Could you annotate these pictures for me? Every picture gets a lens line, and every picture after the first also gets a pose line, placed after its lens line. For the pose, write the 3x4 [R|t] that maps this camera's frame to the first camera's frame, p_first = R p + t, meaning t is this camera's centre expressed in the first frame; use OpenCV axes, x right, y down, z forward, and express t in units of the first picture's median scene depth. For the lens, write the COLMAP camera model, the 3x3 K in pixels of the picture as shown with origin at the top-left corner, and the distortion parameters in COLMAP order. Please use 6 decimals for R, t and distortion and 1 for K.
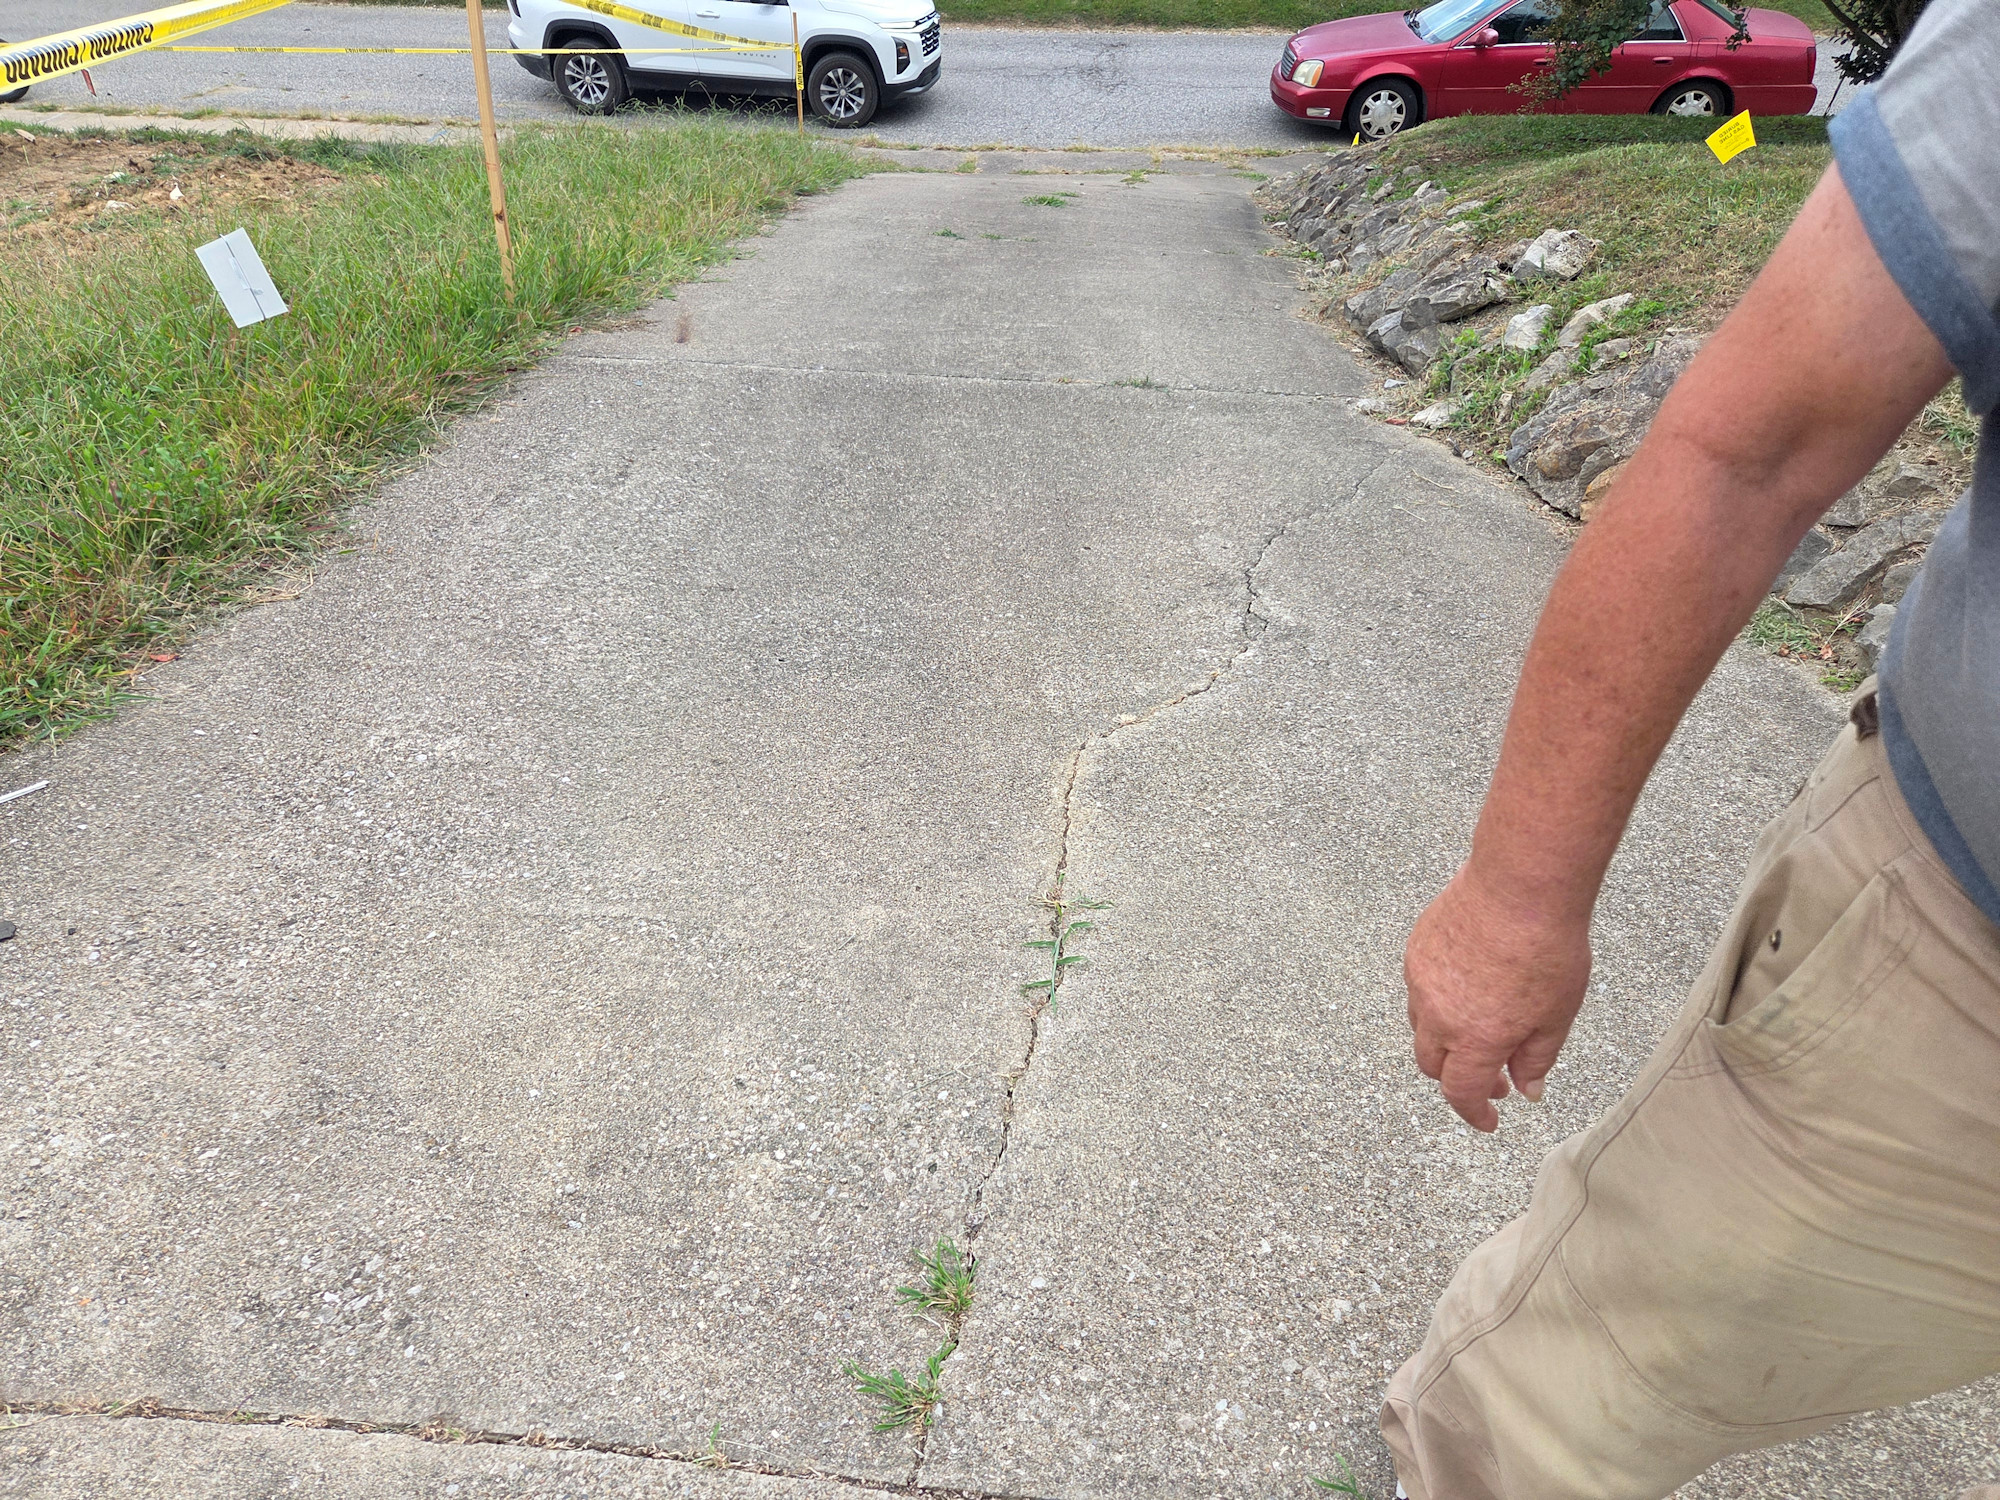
lens RADIAL K [[1338.8, 0, 980.3], [0, 1338.8, 765.6], [0, 0, 1]] dist [0.066504, -0.051642]
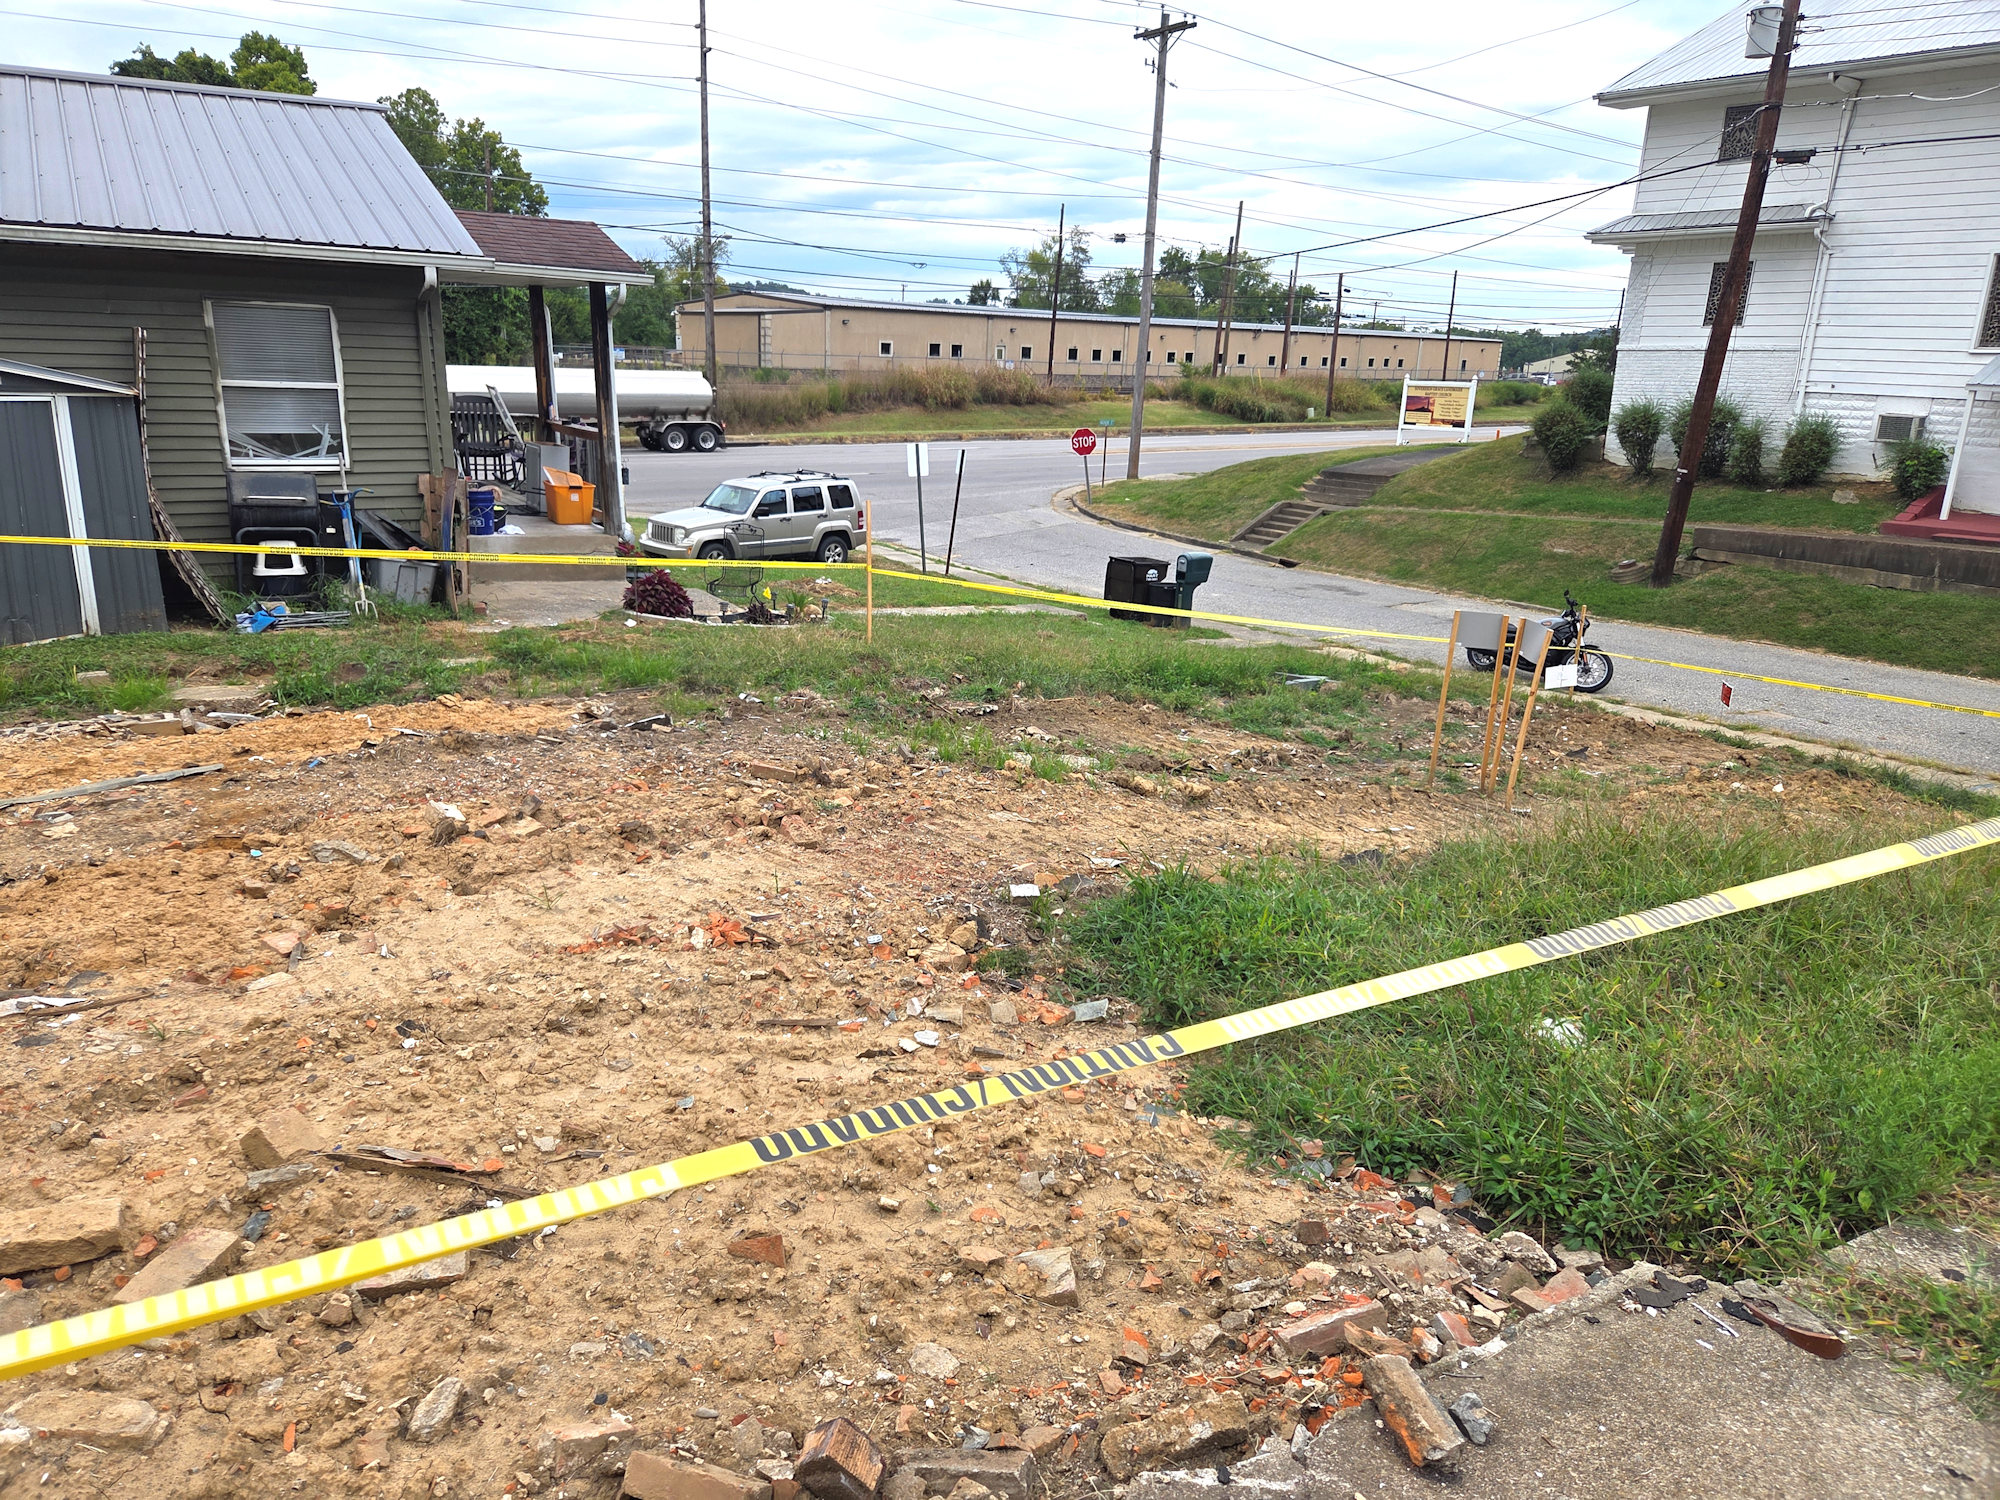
lens RADIAL K [[1338.8, 0, 981.6], [0, 1338.8, 732.0], [0, 0, 1]] dist [0.066504, -0.051642]
pose [[0.611515, 0.187903, -0.768597, -0.700314], [-0.495806, 0.848027, -0.187155, 0.700161], [0.616624, 0.495523, 0.611745, -1.176212]]
